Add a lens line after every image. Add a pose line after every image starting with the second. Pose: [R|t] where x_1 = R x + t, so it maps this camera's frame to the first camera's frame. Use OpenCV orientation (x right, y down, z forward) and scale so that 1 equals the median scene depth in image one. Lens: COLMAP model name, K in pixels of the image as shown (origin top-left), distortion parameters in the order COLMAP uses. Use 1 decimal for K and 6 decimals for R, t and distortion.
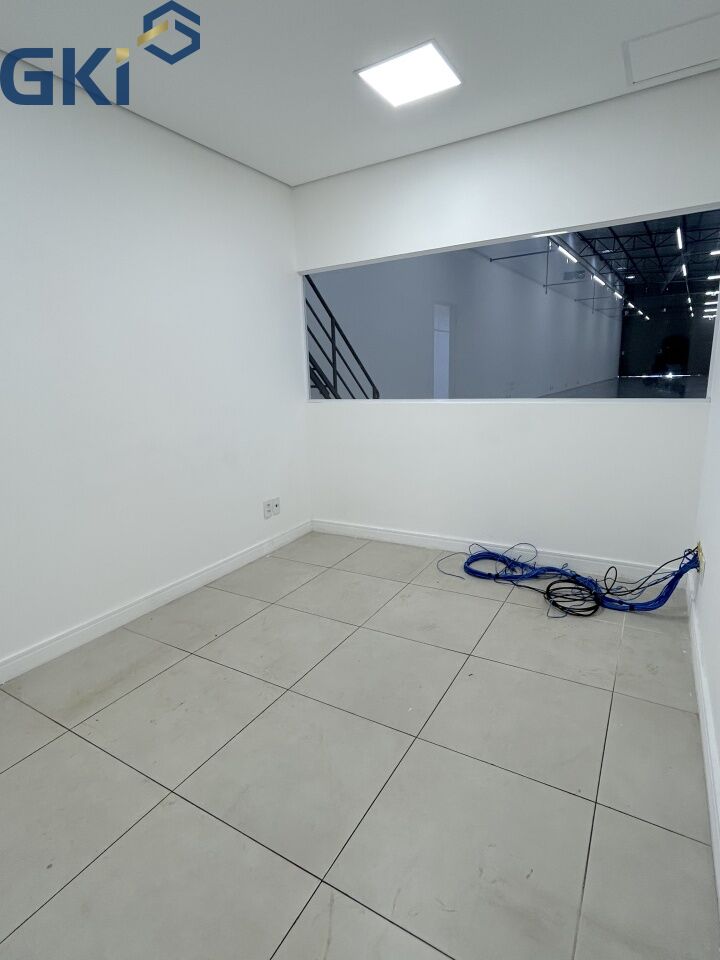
lens RADIAL K [[488.9, 0, 351.5], [0, 488.9, 471.8], [0, 0, 1]] dist [-0.002845, 0.006096]
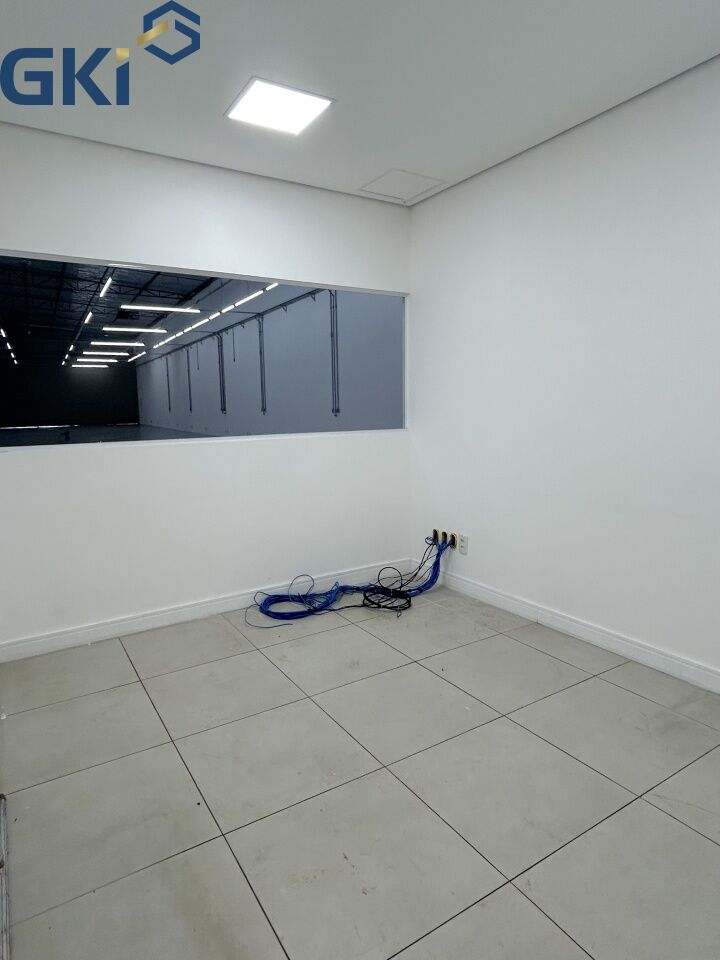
lens RADIAL K [[572.0, 0, 357.2], [0, 572.0, 471.4], [0, 0, 1]] dist [-0.003686, 0.000496]
pose [[0.461332, -0.080219, 0.883594, -0.682406], [0.181588, 0.983359, -0.005533, -0.041302], [-0.868446, 0.163003, 0.468222, 0.343497]]
